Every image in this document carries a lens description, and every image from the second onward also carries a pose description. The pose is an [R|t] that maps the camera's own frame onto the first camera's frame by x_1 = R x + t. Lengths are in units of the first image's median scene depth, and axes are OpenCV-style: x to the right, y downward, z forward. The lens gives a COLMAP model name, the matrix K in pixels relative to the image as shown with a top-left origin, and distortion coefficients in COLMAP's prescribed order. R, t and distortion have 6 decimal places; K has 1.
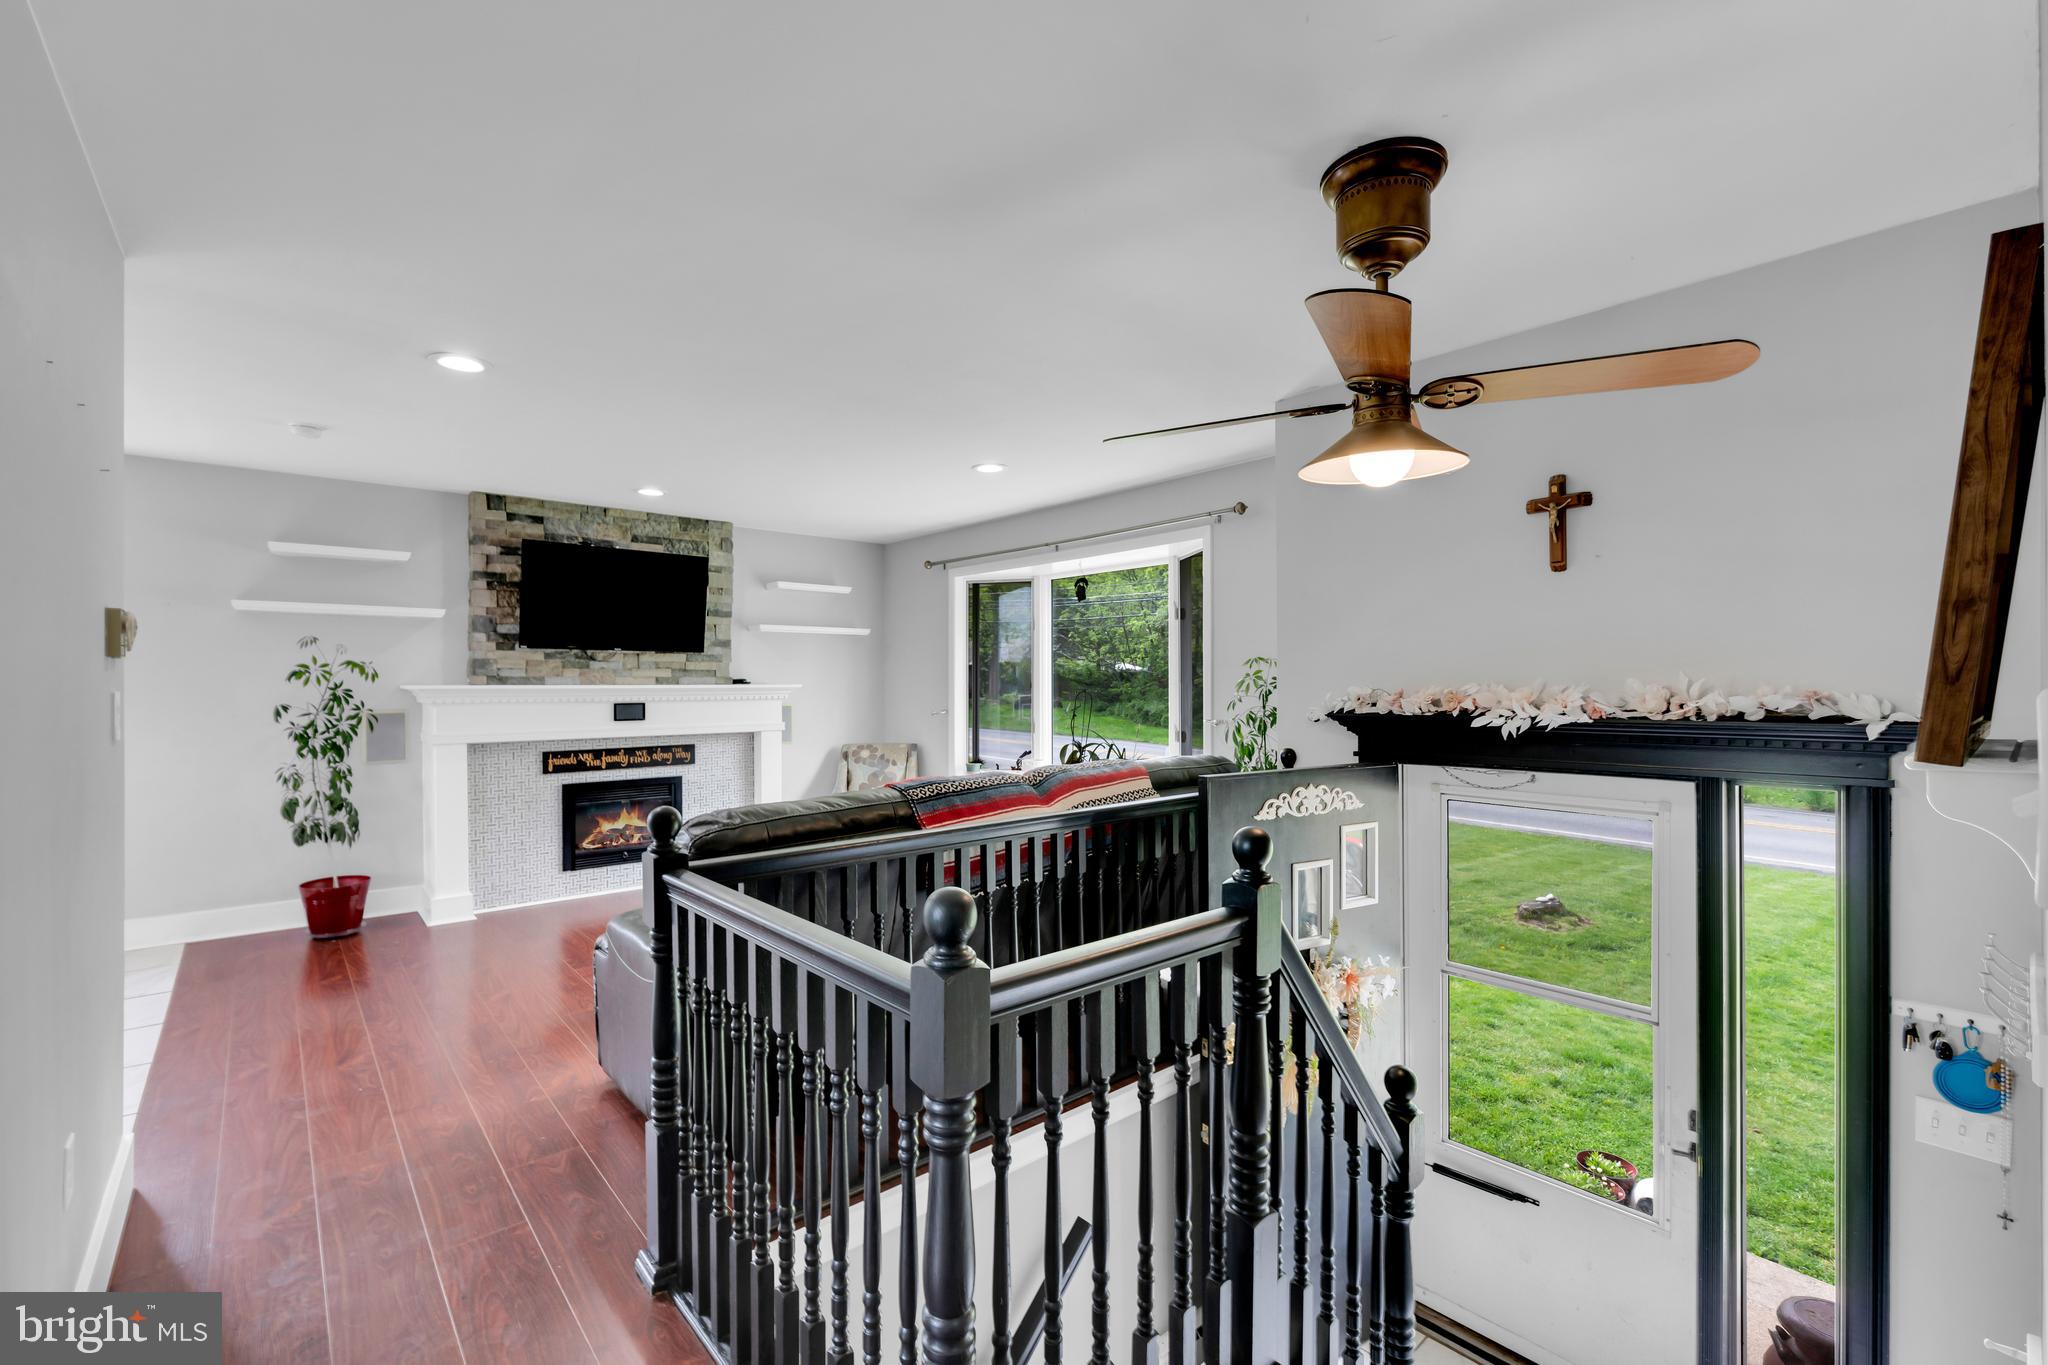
lens RADIAL K [[885.5, 0, 980.7], [0, 885.5, 681.3], [0, 0, 1]] dist [-0.002691, -0.001379]
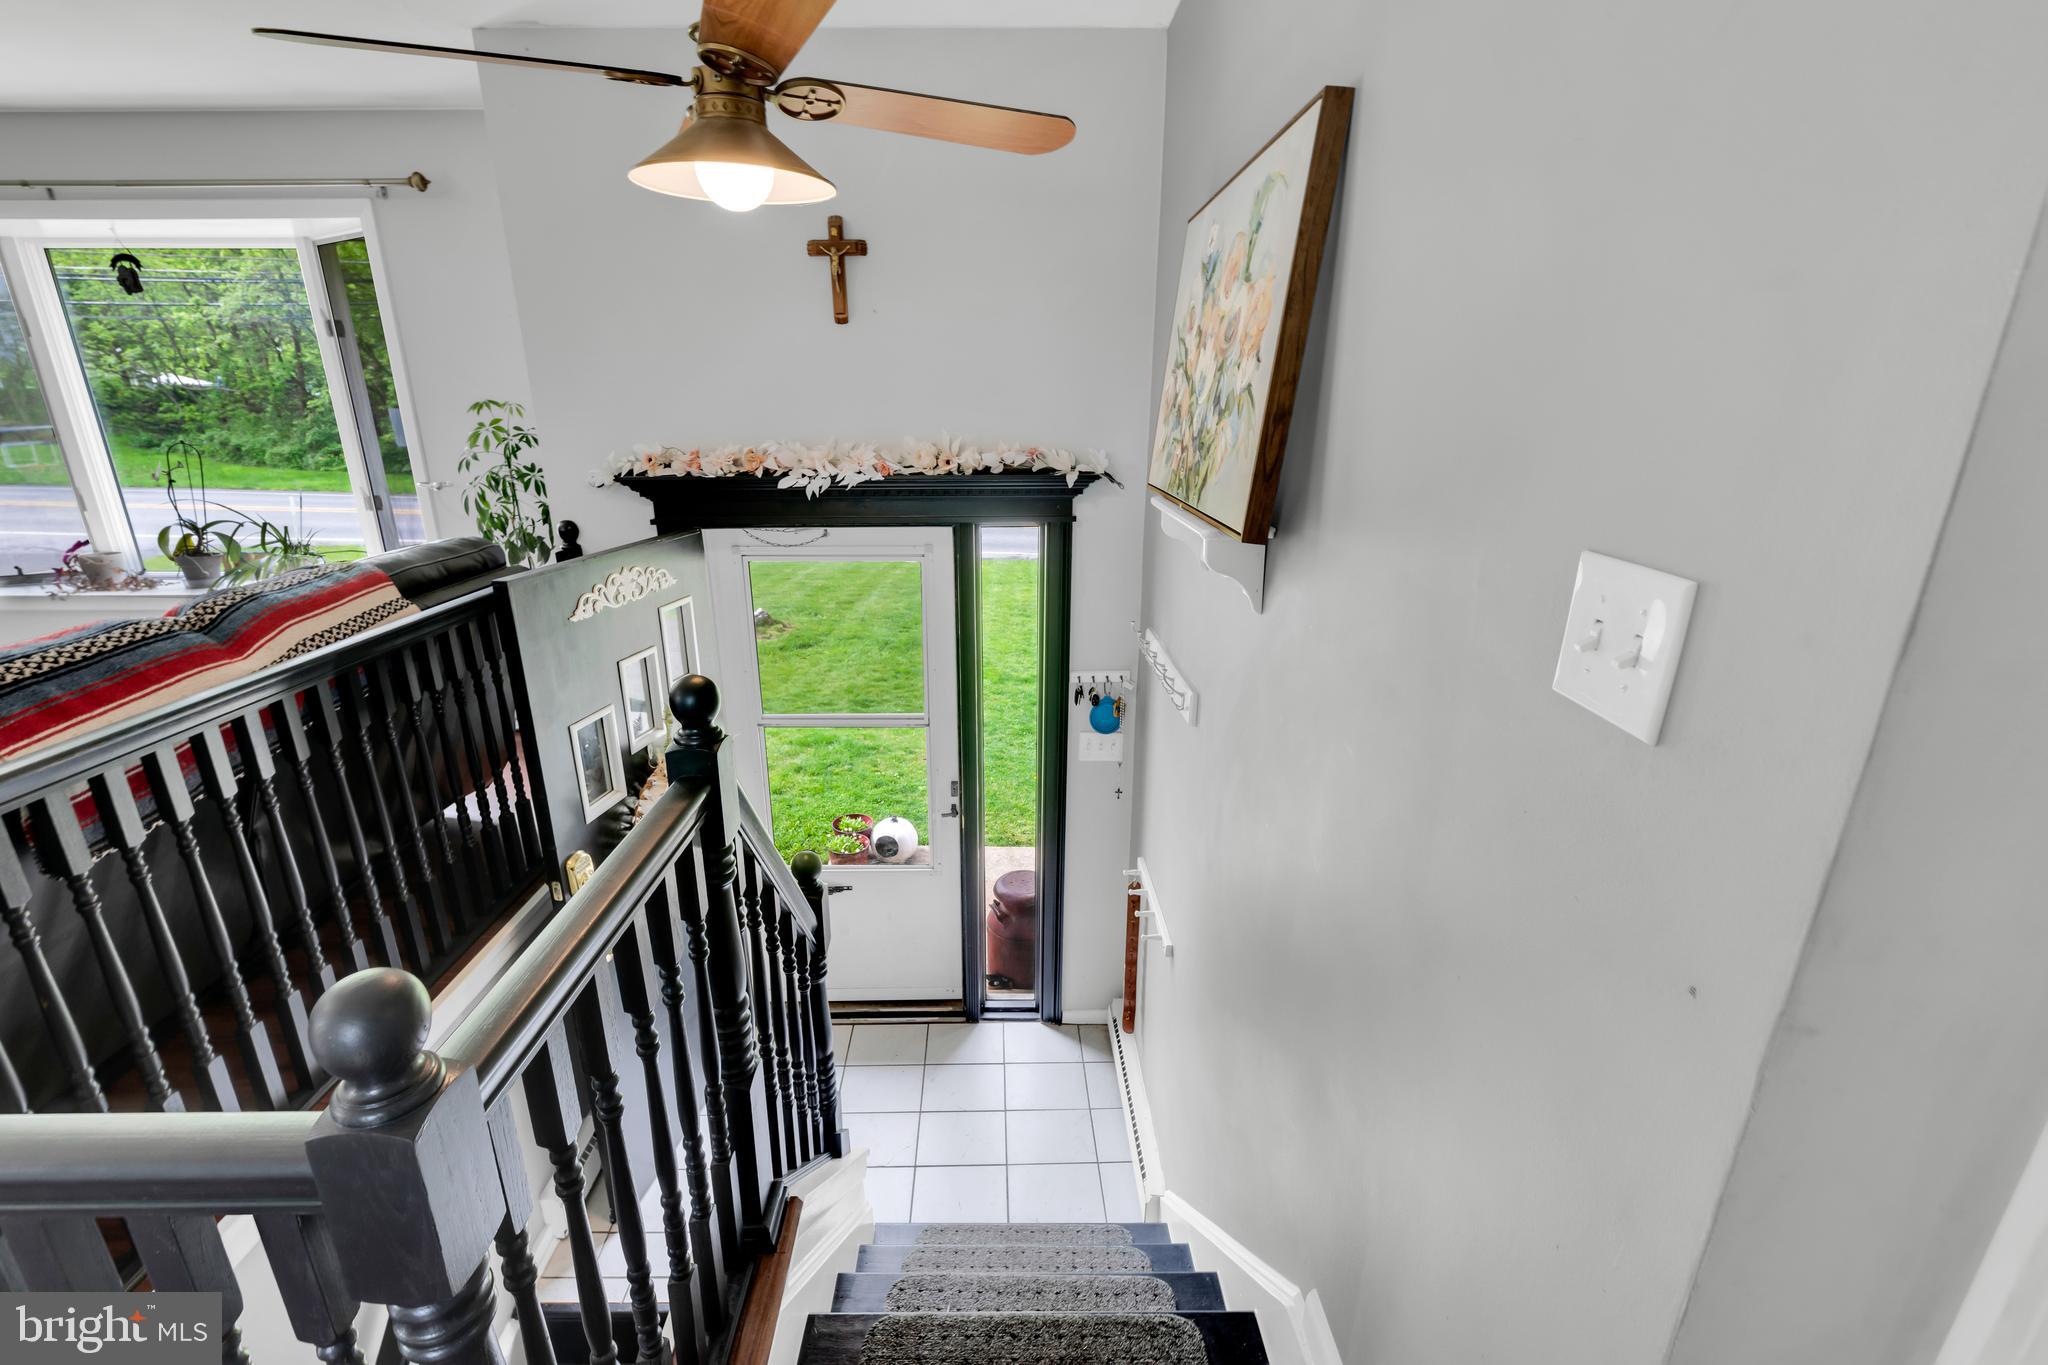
lens RADIAL K [[885.5, 0, 1034.6], [0, 885.5, 689.2], [0, 0, 1]] dist [-0.002691, -0.001379]
pose [[0.619412, -0.237115, 0.748402, -0.054524], [-0.004075, 0.952314, 0.305092, -0.037172], [-0.785056, -0.192028, 0.588908, 0.163956]]
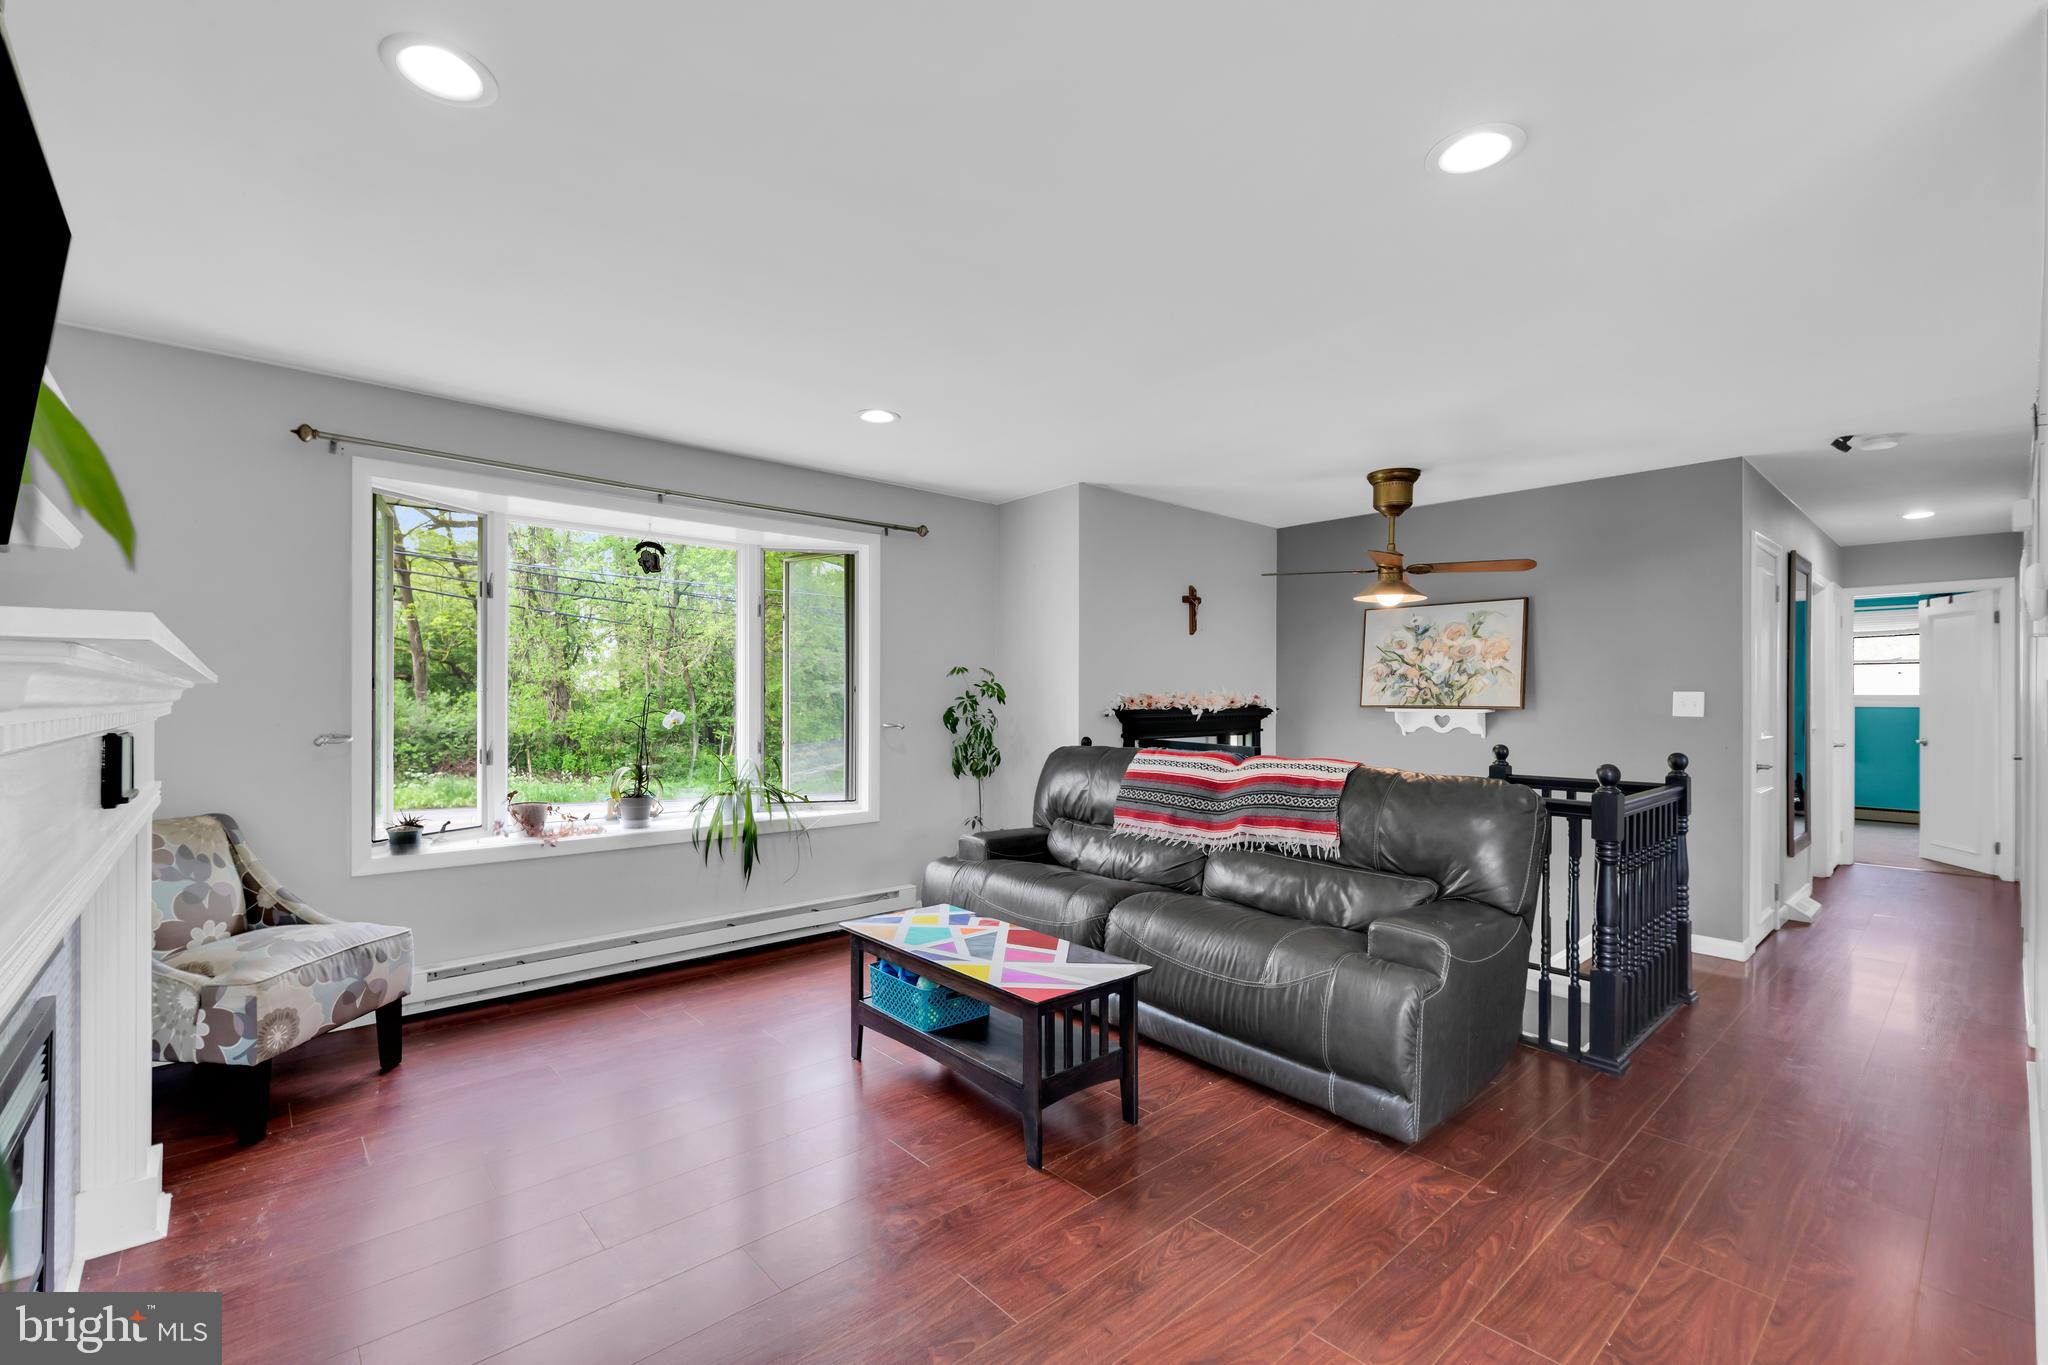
lens RADIAL K [[885.5, 0, 1031.2], [0, 885.5, 690.4], [0, 0, 1]] dist [-0.002691, -0.001379]
pose [[-0.048936, 0.020107, 0.998600, -1.284797], [-0.002475, 0.999792, -0.020252, 0.039508], [-0.998799, -0.003463, -0.048876, 1.448957]]
